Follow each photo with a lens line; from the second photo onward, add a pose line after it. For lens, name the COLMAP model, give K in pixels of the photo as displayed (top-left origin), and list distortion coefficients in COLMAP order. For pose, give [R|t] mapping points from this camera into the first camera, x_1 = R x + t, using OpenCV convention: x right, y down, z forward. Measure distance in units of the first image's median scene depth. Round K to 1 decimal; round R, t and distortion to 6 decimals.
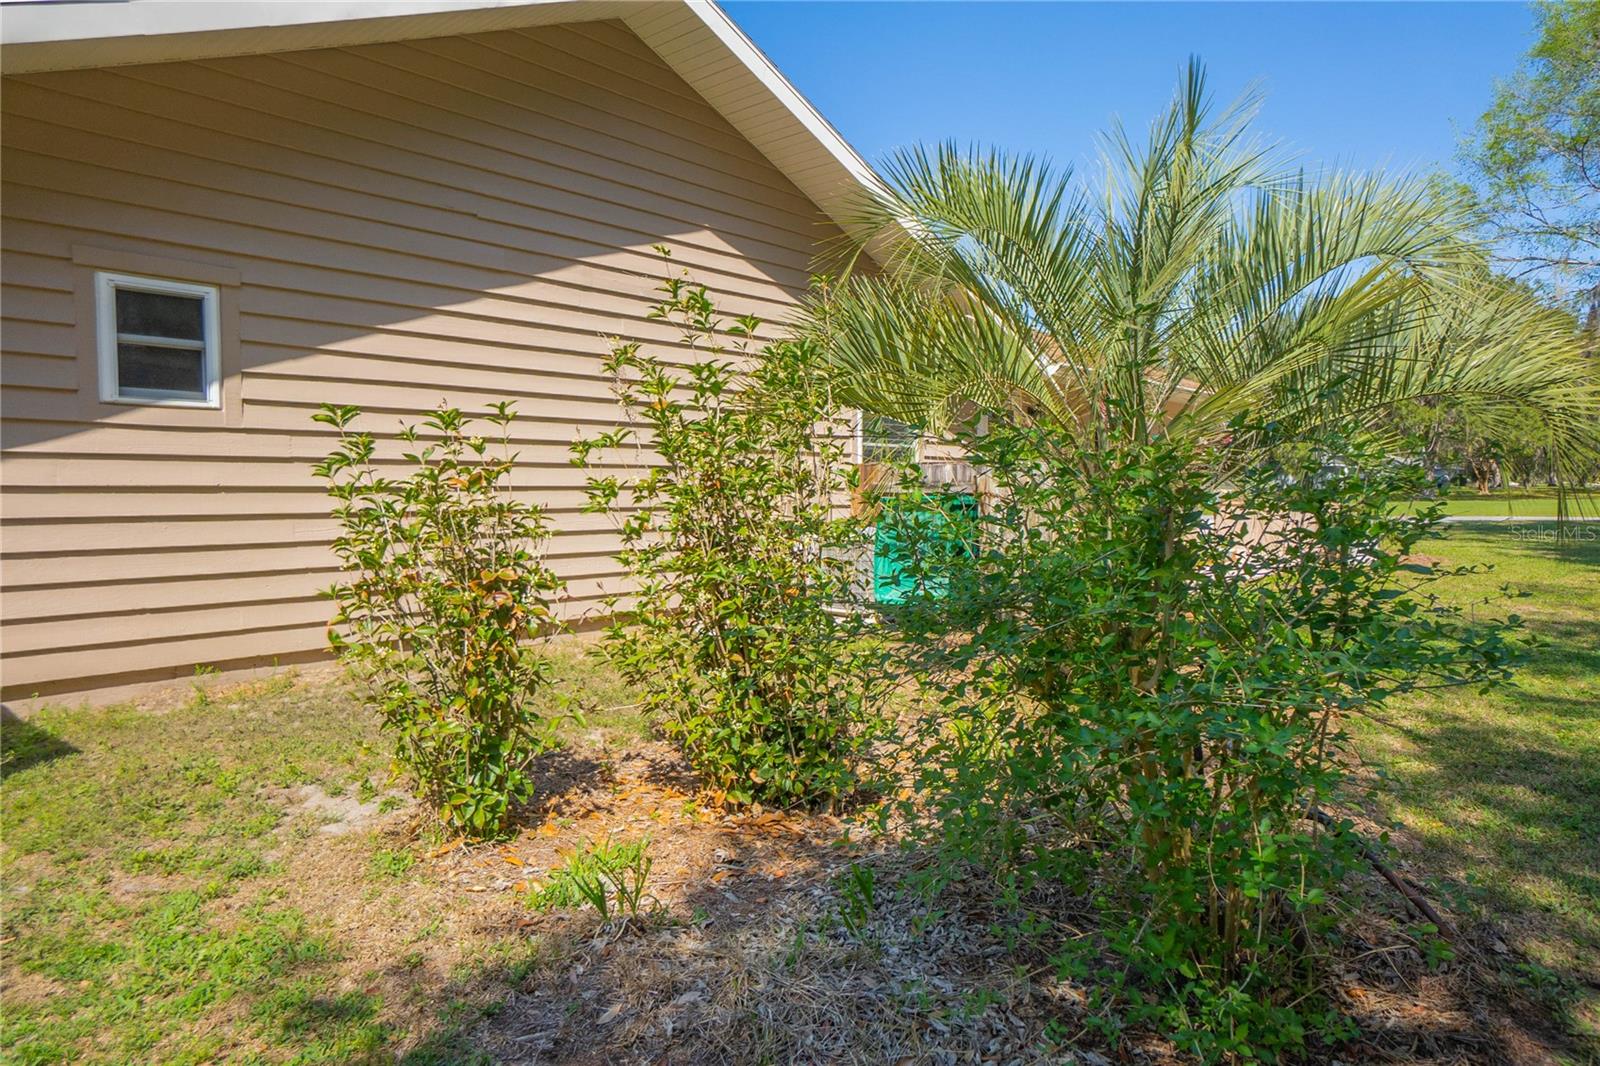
lens RADIAL K [[1044.0, 0, 803.9], [0, 1044.0, 524.6], [0, 0, 1]] dist [-0.024004, 0.035992]
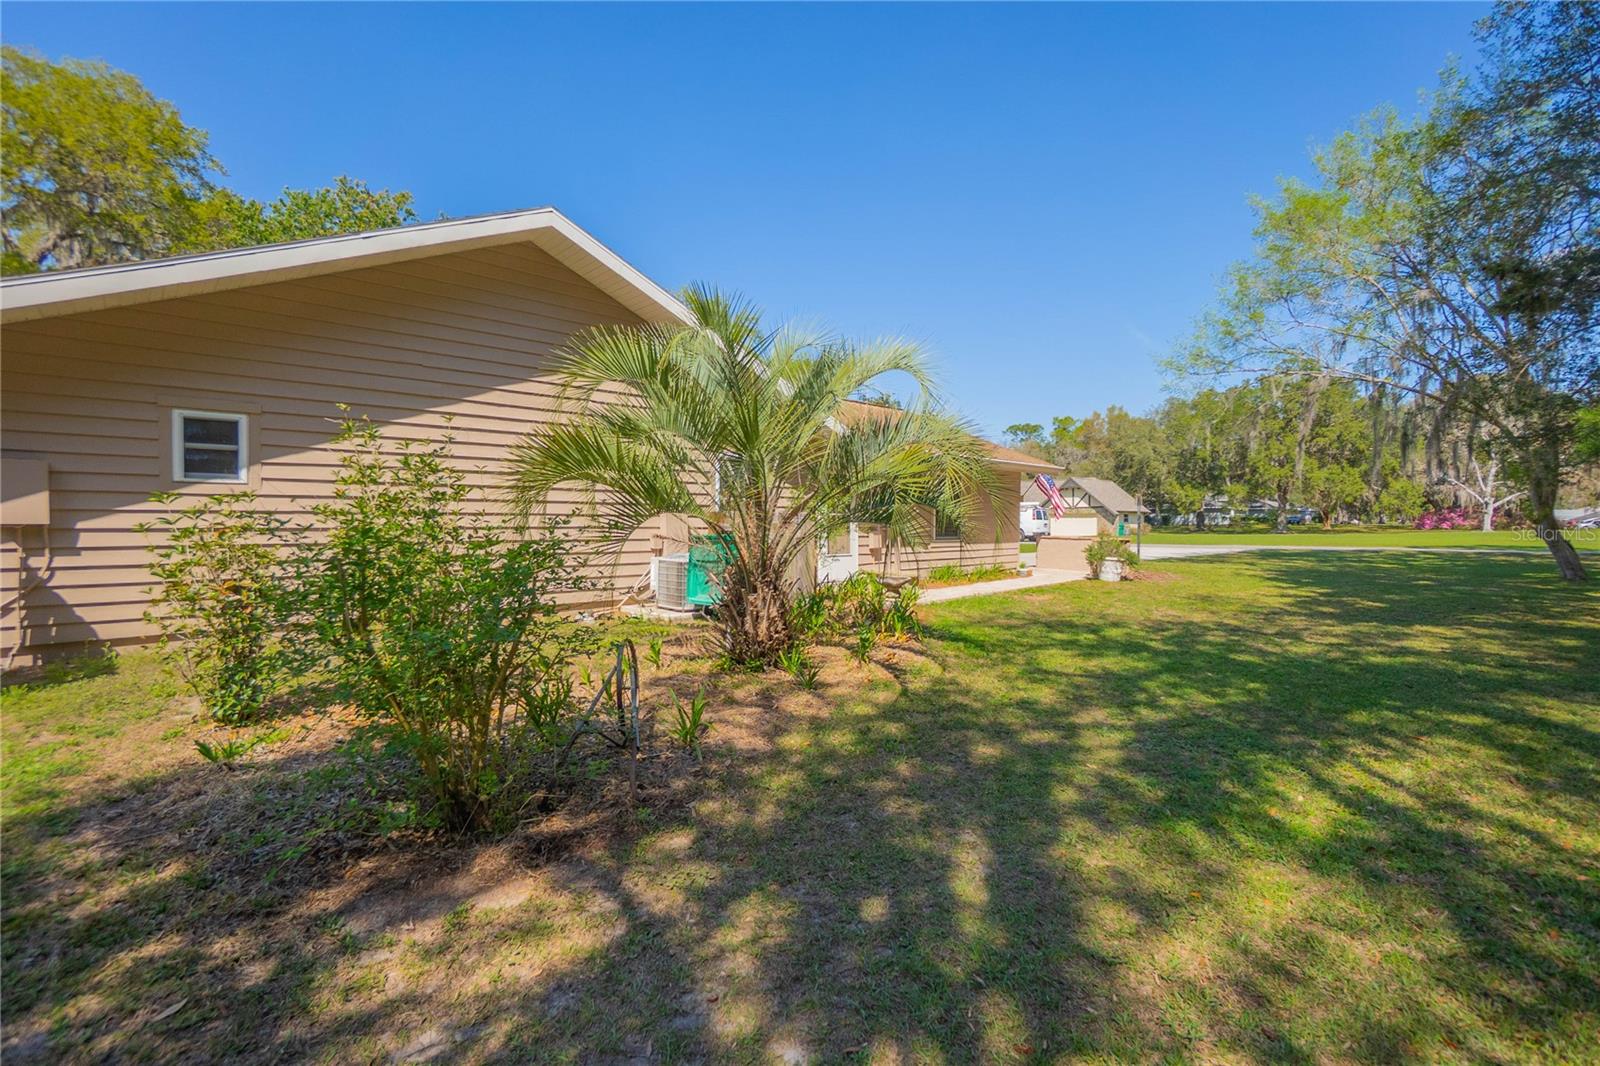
lens RADIAL K [[720.0, 0, 789.8], [0, 720.0, 534.1], [0, 0, 1]] dist [-0.036902, 0.004617]
pose [[0.994645, 0.006181, -0.103169, 0.502030], [-0.007771, 0.999857, -0.015011, -0.016129], [0.103061, 0.015732, 0.994551, -0.092647]]
